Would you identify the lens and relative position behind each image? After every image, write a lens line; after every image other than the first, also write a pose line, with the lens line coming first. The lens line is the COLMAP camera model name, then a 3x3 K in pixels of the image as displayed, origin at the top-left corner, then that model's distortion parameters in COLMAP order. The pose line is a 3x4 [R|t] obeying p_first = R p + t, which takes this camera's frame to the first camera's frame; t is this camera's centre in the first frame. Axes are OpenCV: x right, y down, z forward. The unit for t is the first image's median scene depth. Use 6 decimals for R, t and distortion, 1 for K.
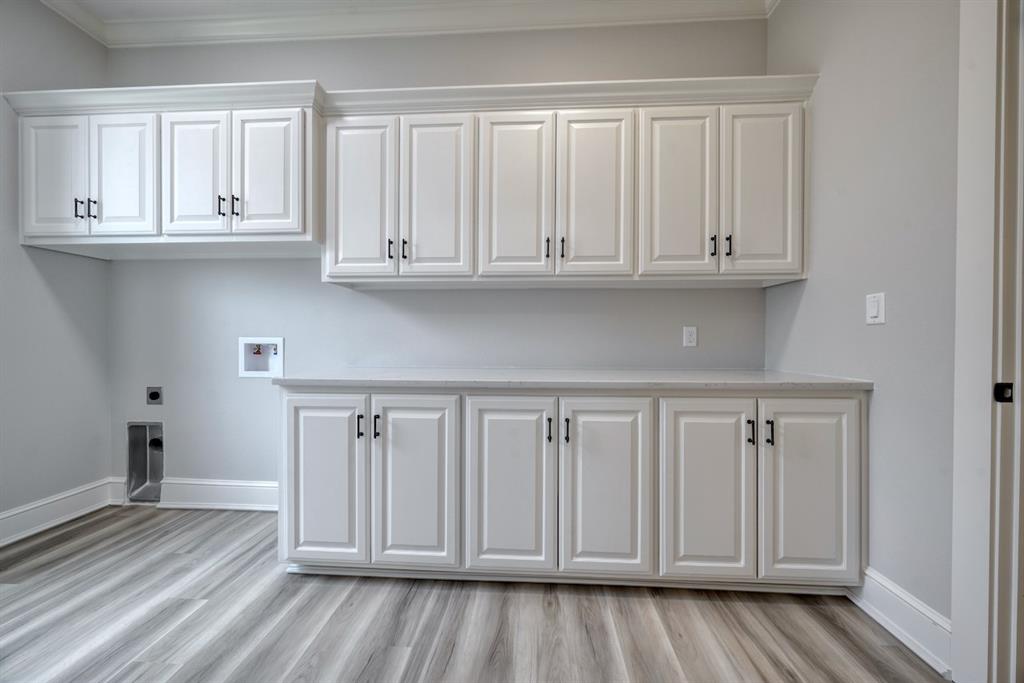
lens RADIAL K [[345.7, 0, 520.0], [0, 345.7, 341.6], [0, 0, 1]] dist [-0.001706, 0.000262]
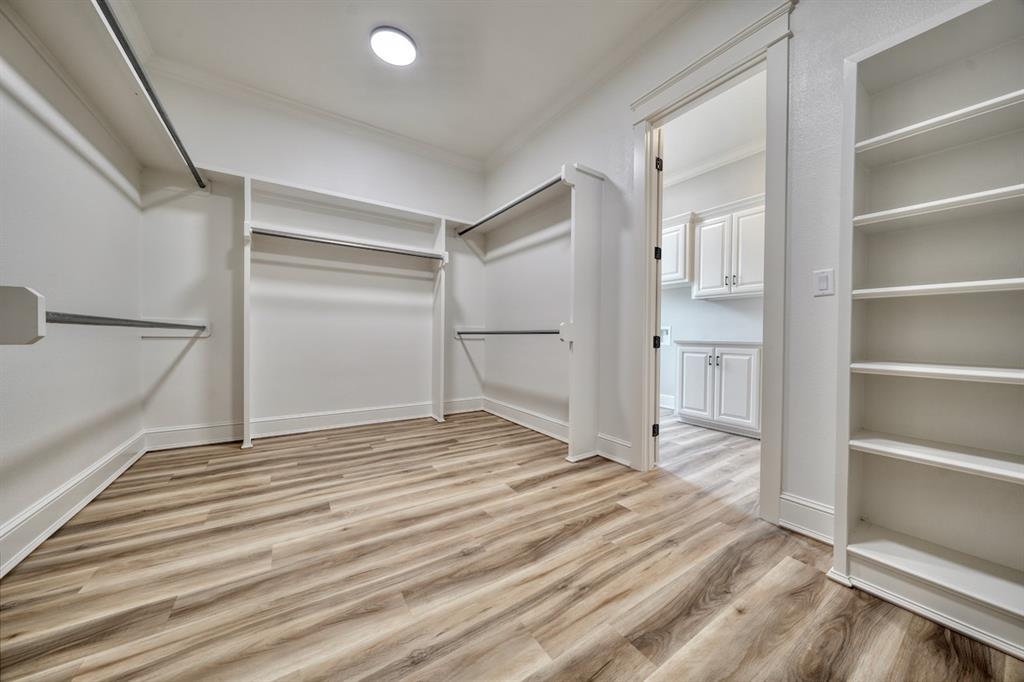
lens RADIAL K [[345.7, 0, 503.1], [0, 345.7, 339.0], [0, 0, 1]] dist [-0.001706, 0.000262]
pose [[0.576573, 0.017159, -0.816866, 0.646095], [-0.008563, 0.999851, 0.014959, 0.070549], [0.817001, -0.001630, 0.576634, -1.512199]]
